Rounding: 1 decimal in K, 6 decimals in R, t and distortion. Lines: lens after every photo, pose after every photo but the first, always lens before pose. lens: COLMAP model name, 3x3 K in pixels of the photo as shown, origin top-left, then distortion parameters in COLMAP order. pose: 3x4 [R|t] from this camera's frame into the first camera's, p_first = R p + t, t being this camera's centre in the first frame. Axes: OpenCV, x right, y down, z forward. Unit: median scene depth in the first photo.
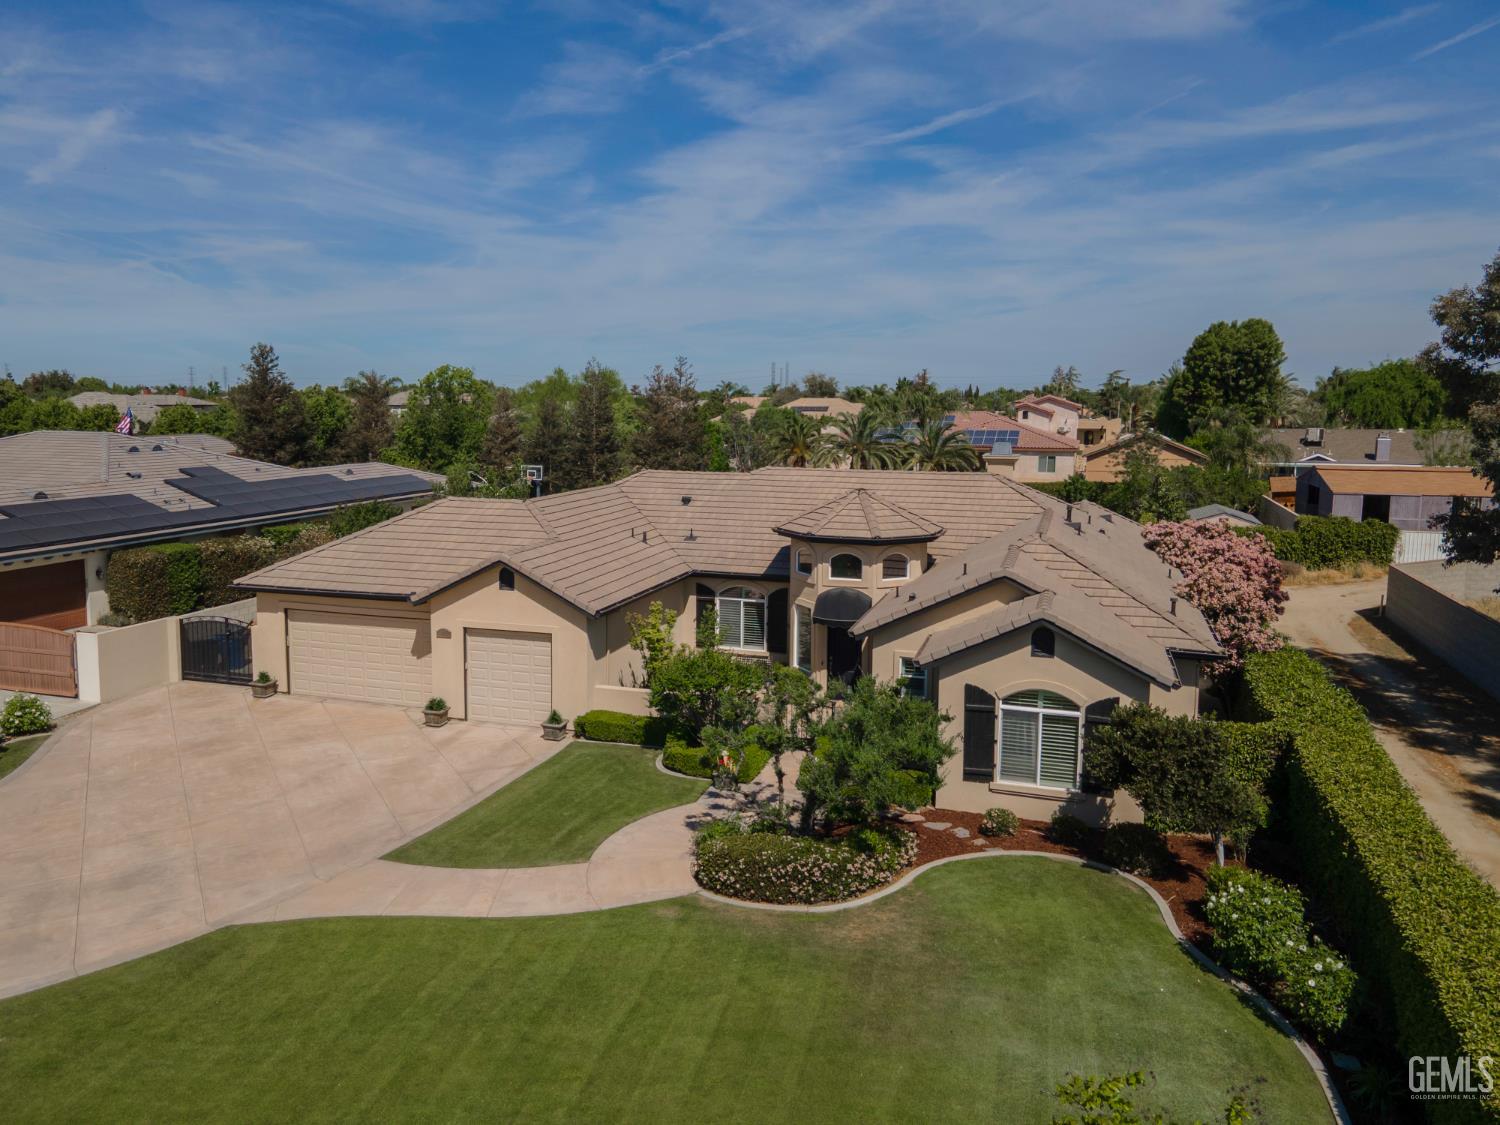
lens RADIAL K [[1144.3, 0, 672.3], [0, 1144.3, 563.9], [0, 0, 1]] dist [0.034605, 0.017805]
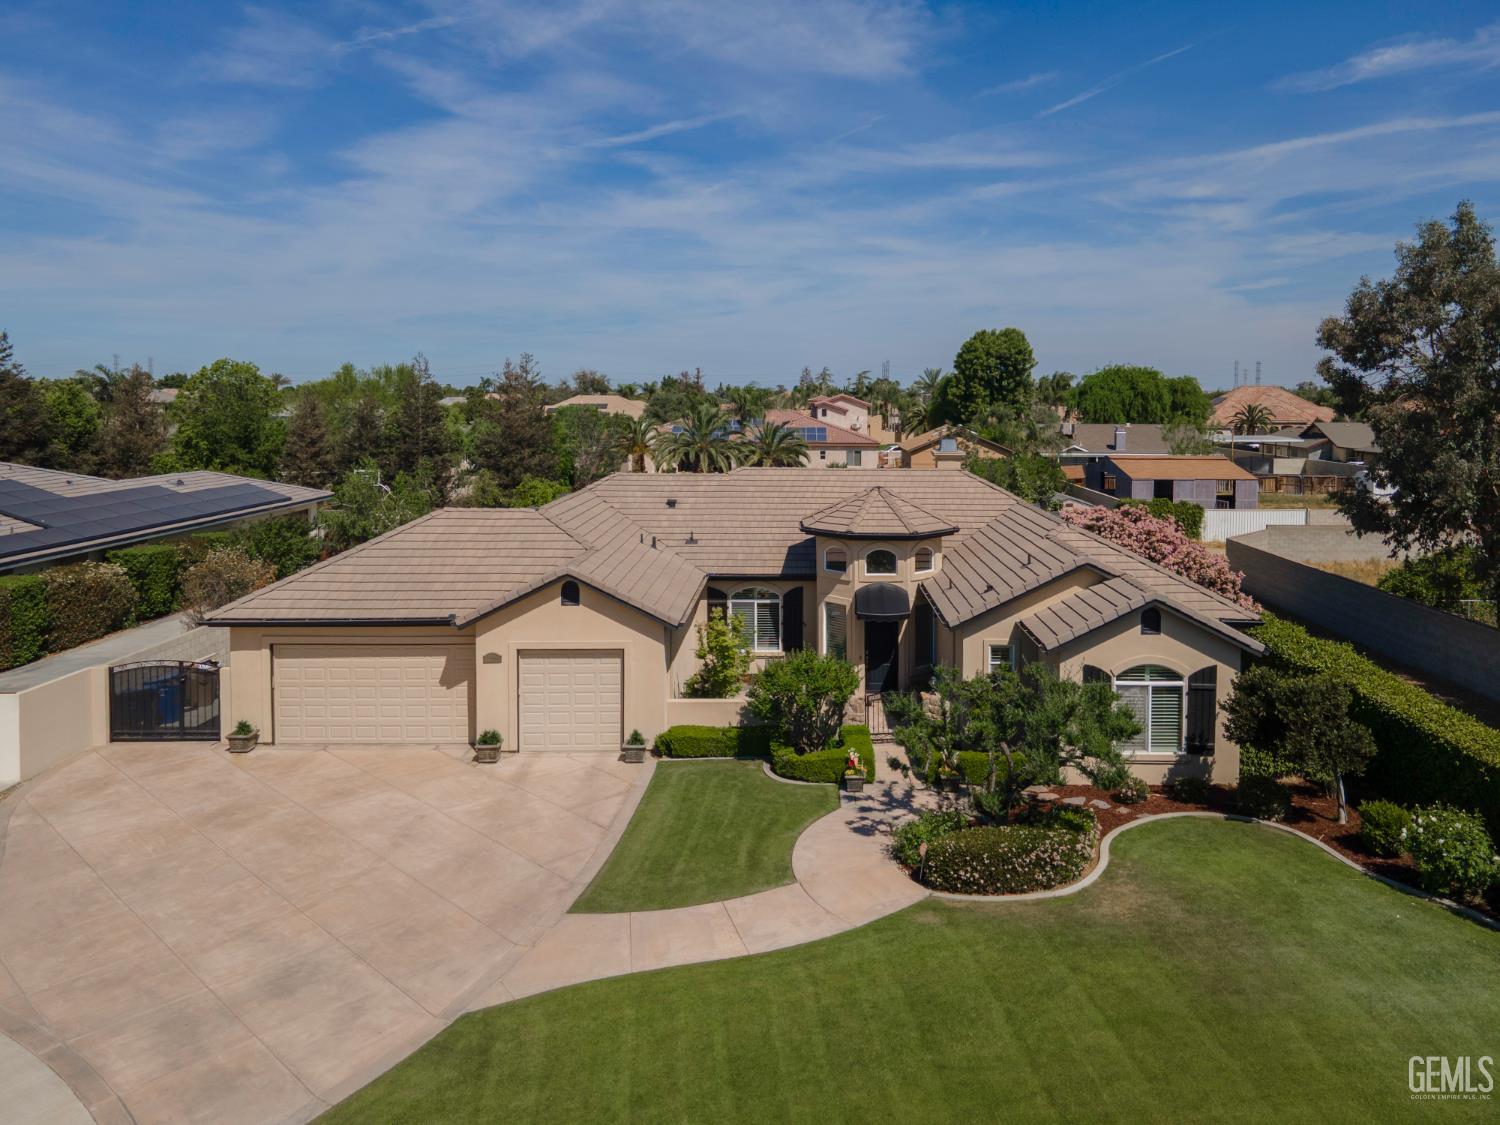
lens RADIAL K [[1144.3, 0, 809.7], [0, 1144.3, 510.3], [0, 0, 1]] dist [0.034605, 0.017805]
pose [[0.938115, -0.034833, 0.344567, -0.250428], [0.049650, 0.998179, -0.034269, -0.011413], [-0.342746, 0.049256, 0.938136, 0.049296]]
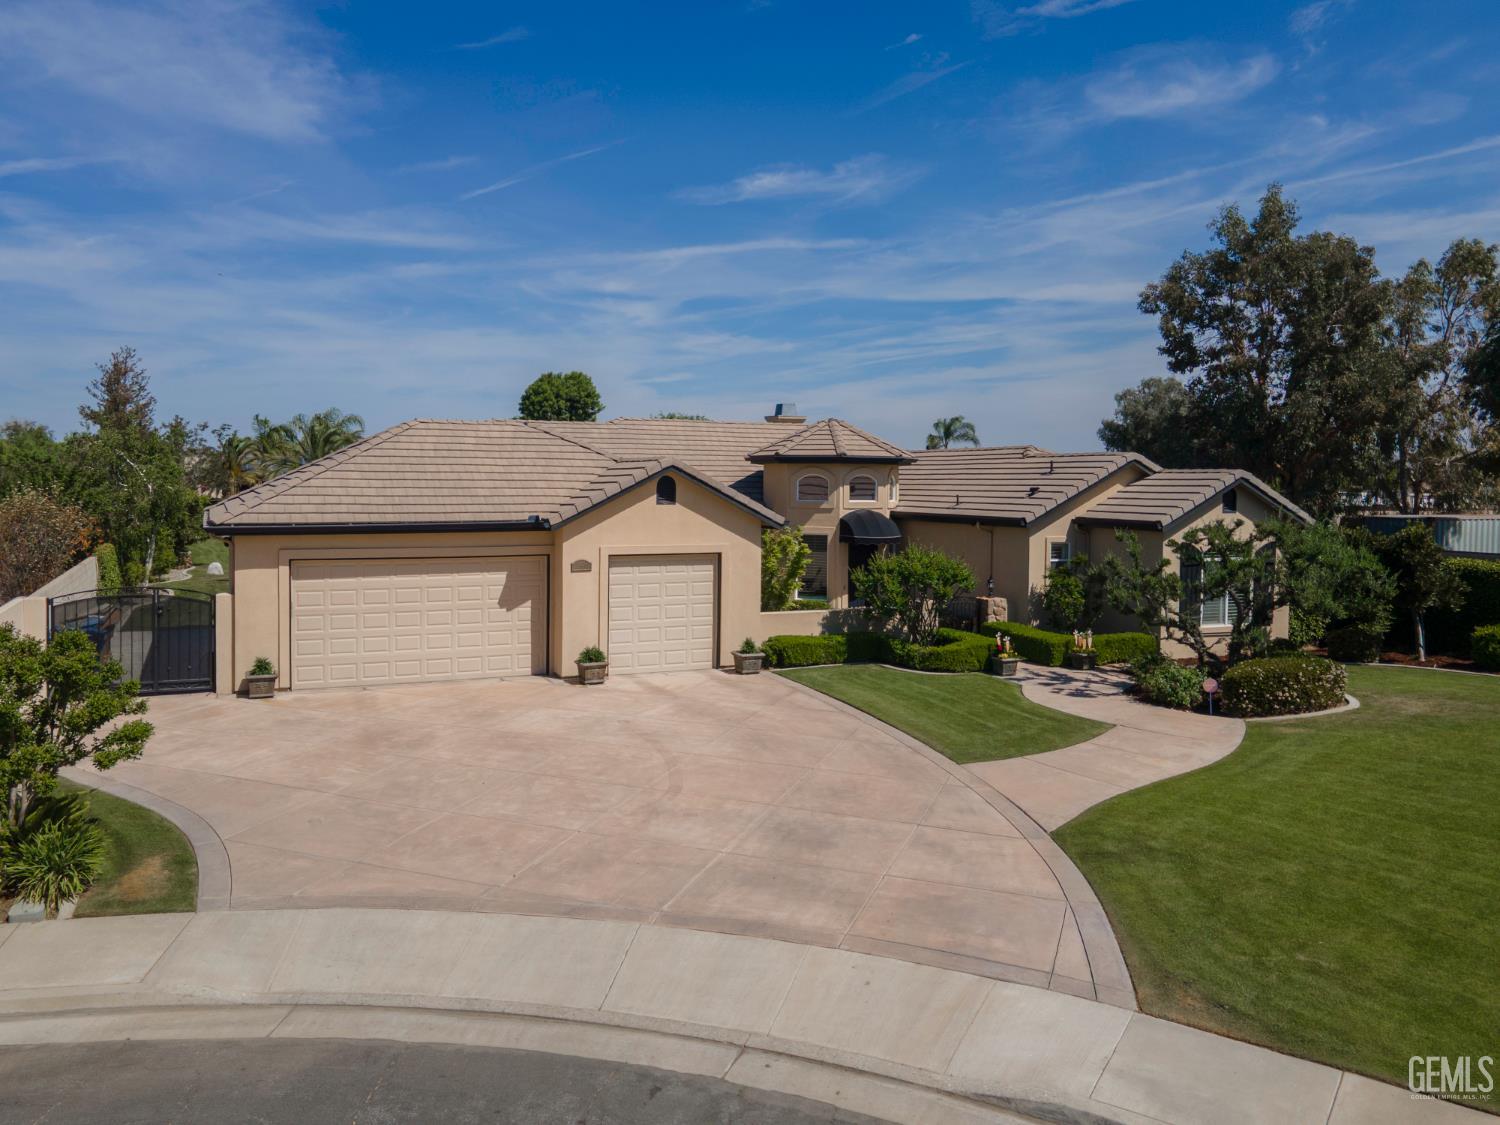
lens RADIAL K [[1144.3, 0, 691.9], [0, 1144.3, 597.5], [0, 0, 1]] dist [0.034605, 0.017805]
pose [[0.732240, -0.064864, 0.677951, -0.611935], [0.093725, 0.995580, -0.005977, 0.085471], [-0.674566, 0.067917, 0.735083, 0.354014]]
